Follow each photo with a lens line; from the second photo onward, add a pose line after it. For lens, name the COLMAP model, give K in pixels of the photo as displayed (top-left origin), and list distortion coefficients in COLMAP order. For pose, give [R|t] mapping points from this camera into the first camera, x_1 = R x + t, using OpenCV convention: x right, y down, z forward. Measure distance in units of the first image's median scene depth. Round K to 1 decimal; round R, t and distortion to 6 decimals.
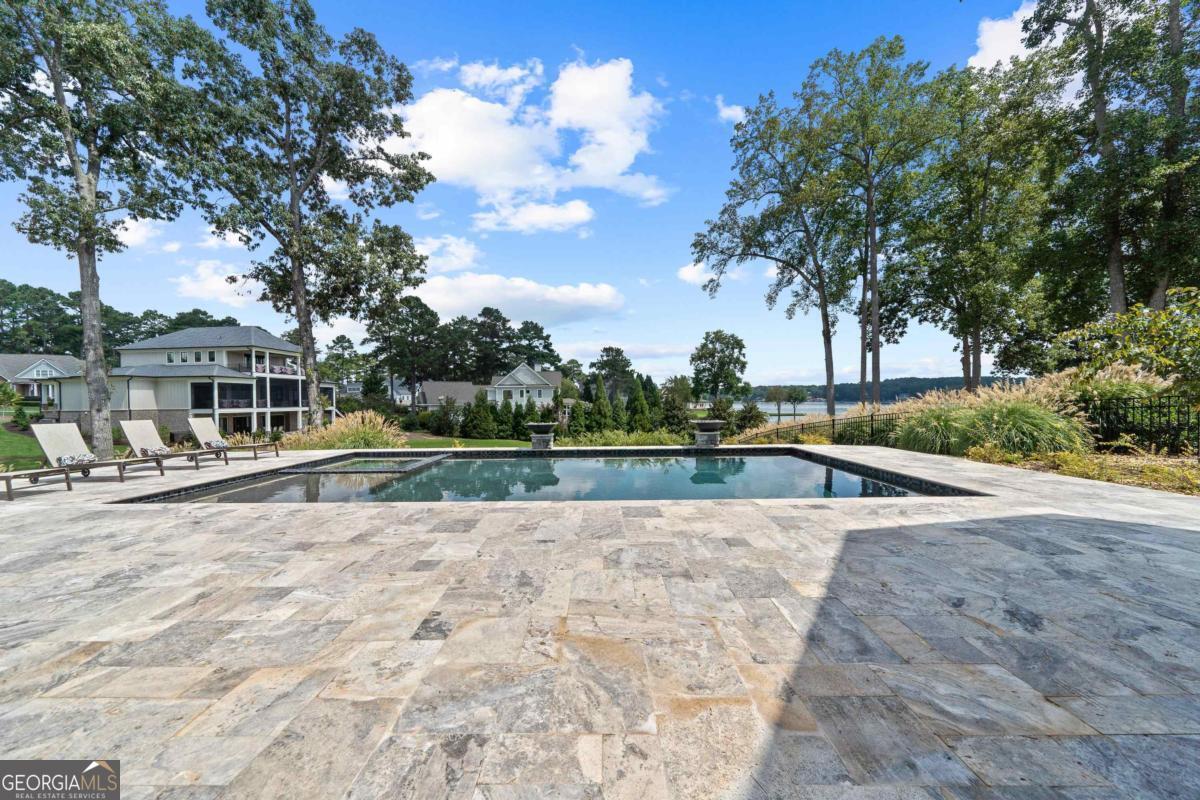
lens RADIAL K [[415.8, 0, 595.6], [0, 415.8, 406.3], [0, 0, 1]] dist [-0.002815, -0.000123]
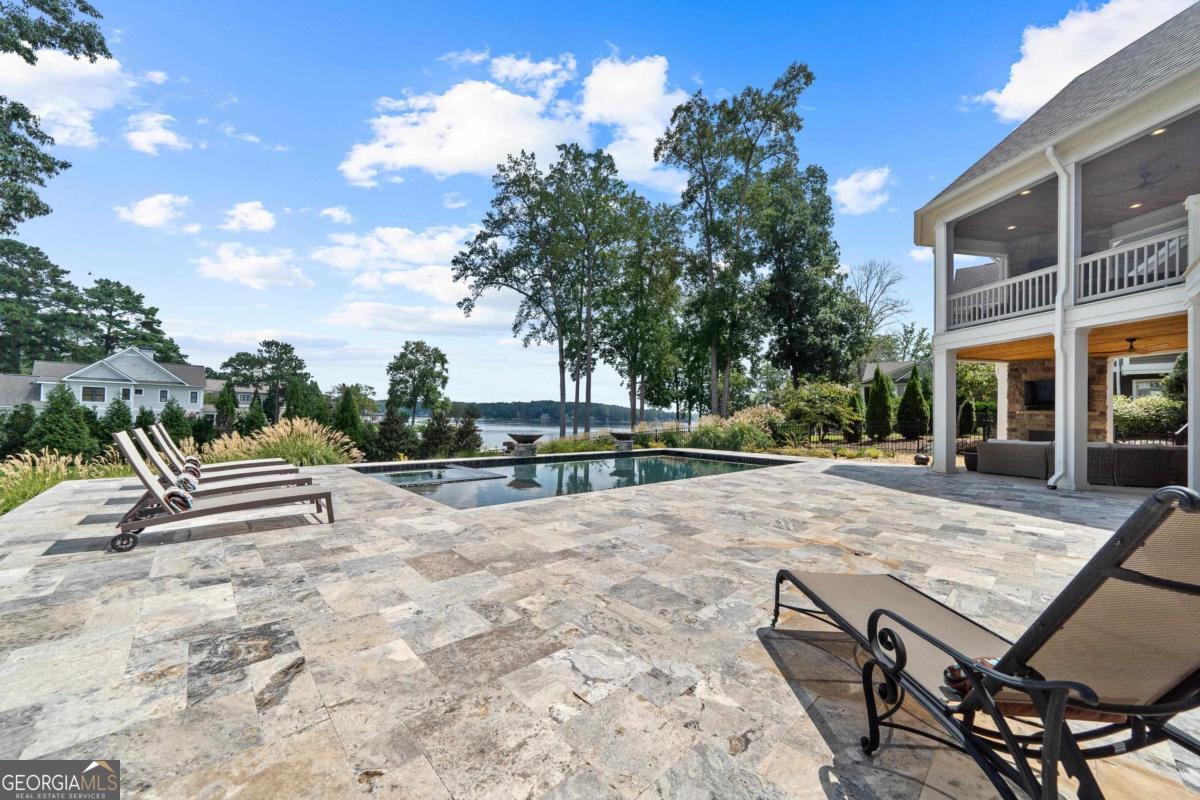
lens RADIAL K [[430.6, 0, 598.3], [0, 430.6, 412.8], [0, 0, 1]] dist [-0.002898, -0.000093]
pose [[0.716288, 0.037639, 0.696789, -0.210188], [-0.023679, 0.999280, -0.029638, 0.003388], [-0.697403, 0.004730, 0.716664, 0.004690]]
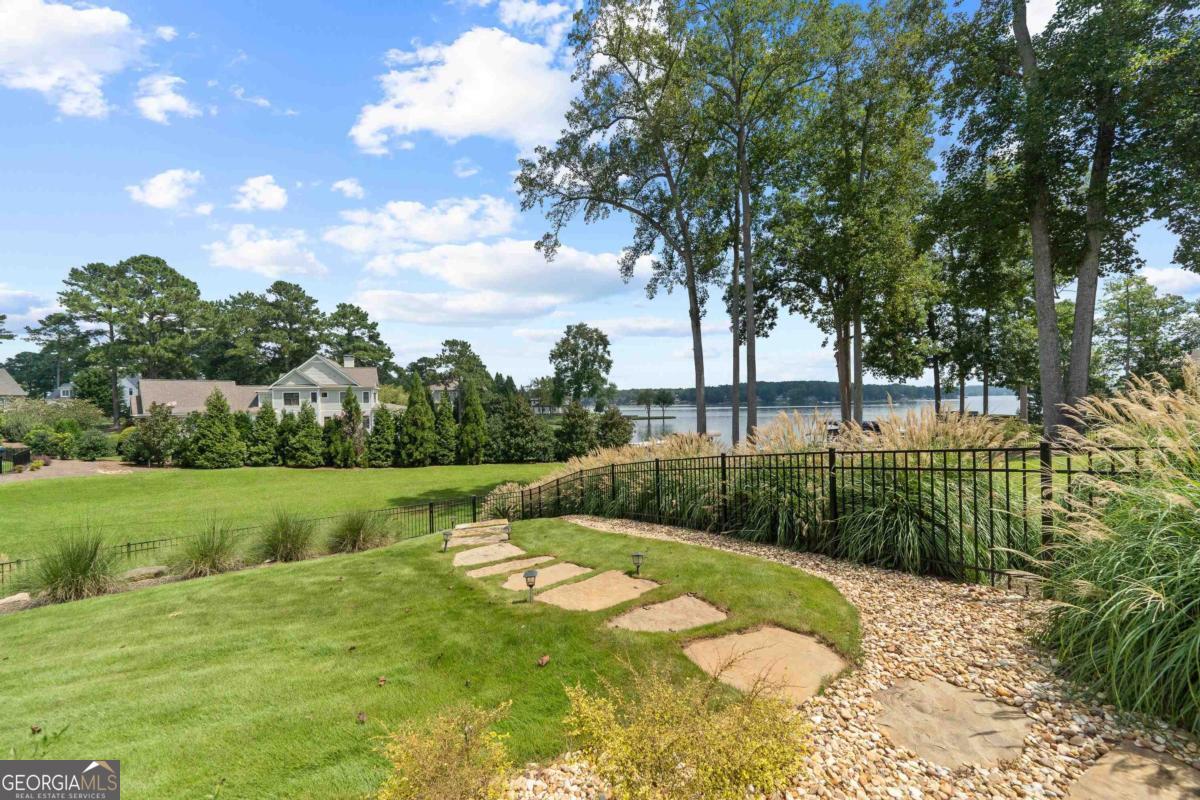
lens RADIAL K [[436.5, 0, 595.9], [0, 436.5, 407.6], [0, 0, 1]] dist [-0.001880, -0.000091]
pose [[0.957878, -0.011150, 0.286957, 0.132836], [0.012988, 0.999905, -0.004505, -0.005332], [-0.286880, 0.008042, 0.957933, 0.251067]]
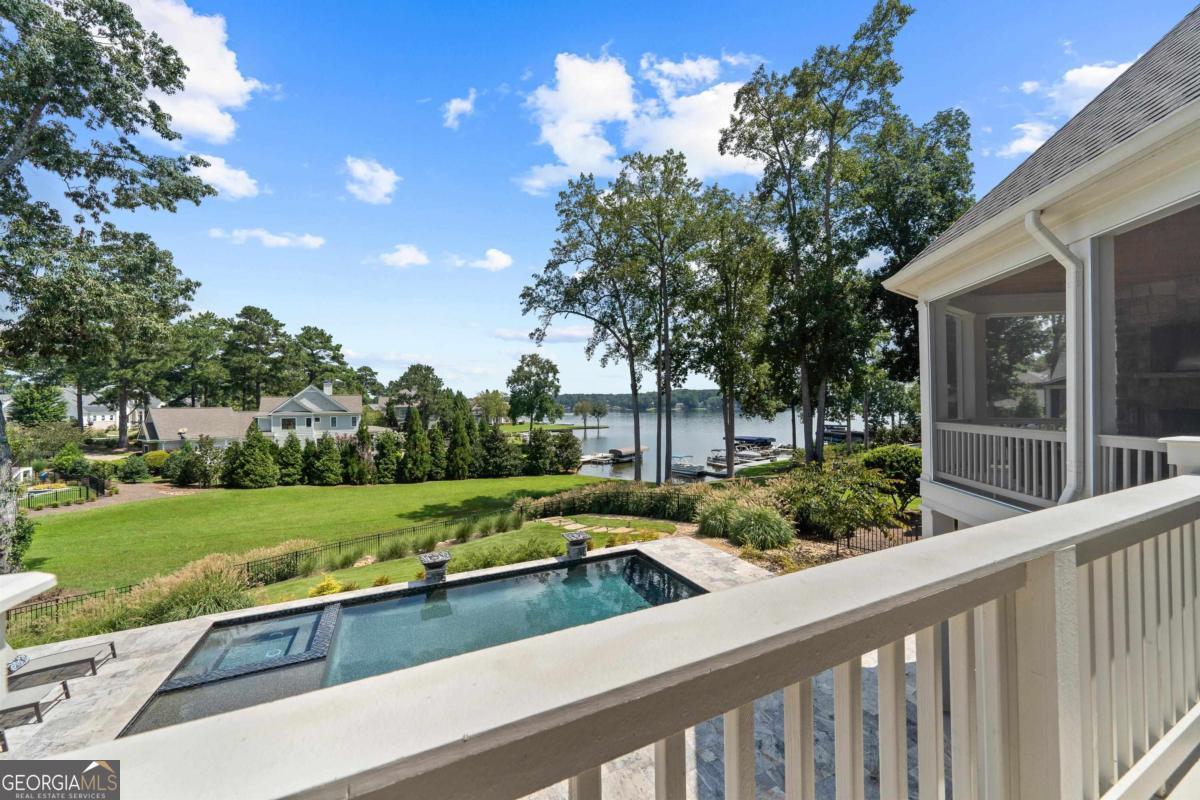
lens RADIAL K [[431.7, 0, 594.9], [0, 431.7, 405.5], [0, 0, 1]] dist [0.000648, -0.000165]
pose [[0.902165, 0.001056, 0.431389, -0.061556], [0.006144, 0.999864, -0.015297, -0.085949], [-0.431347, 0.016451, 0.902036, -0.049723]]
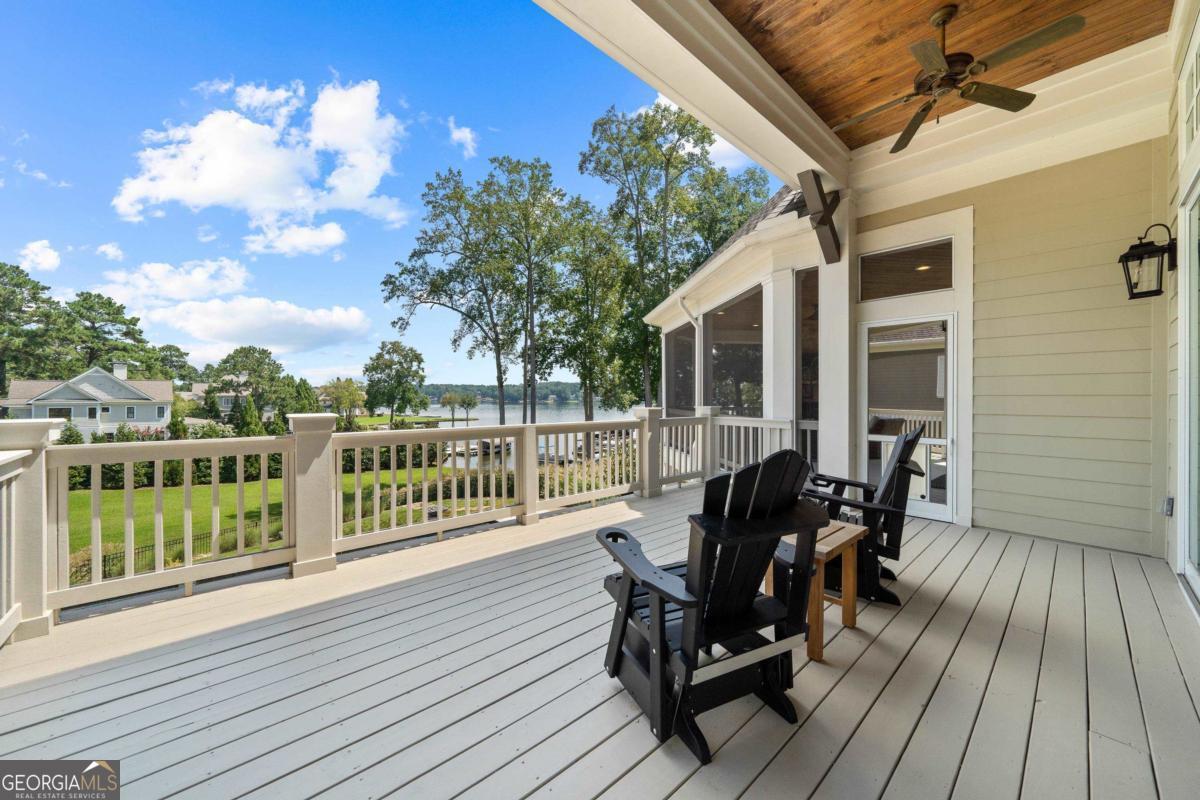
lens RADIAL K [[435.9, 0, 594.8], [0, 435.9, 396.9], [0, 0, 1]] dist [-0.001406, 0.000023]
pose [[0.741359, 0.012179, 0.670998, -0.086305], [-0.001802, 0.999868, -0.016158, -0.084127], [-0.671107, 0.010770, 0.741283, -0.124918]]
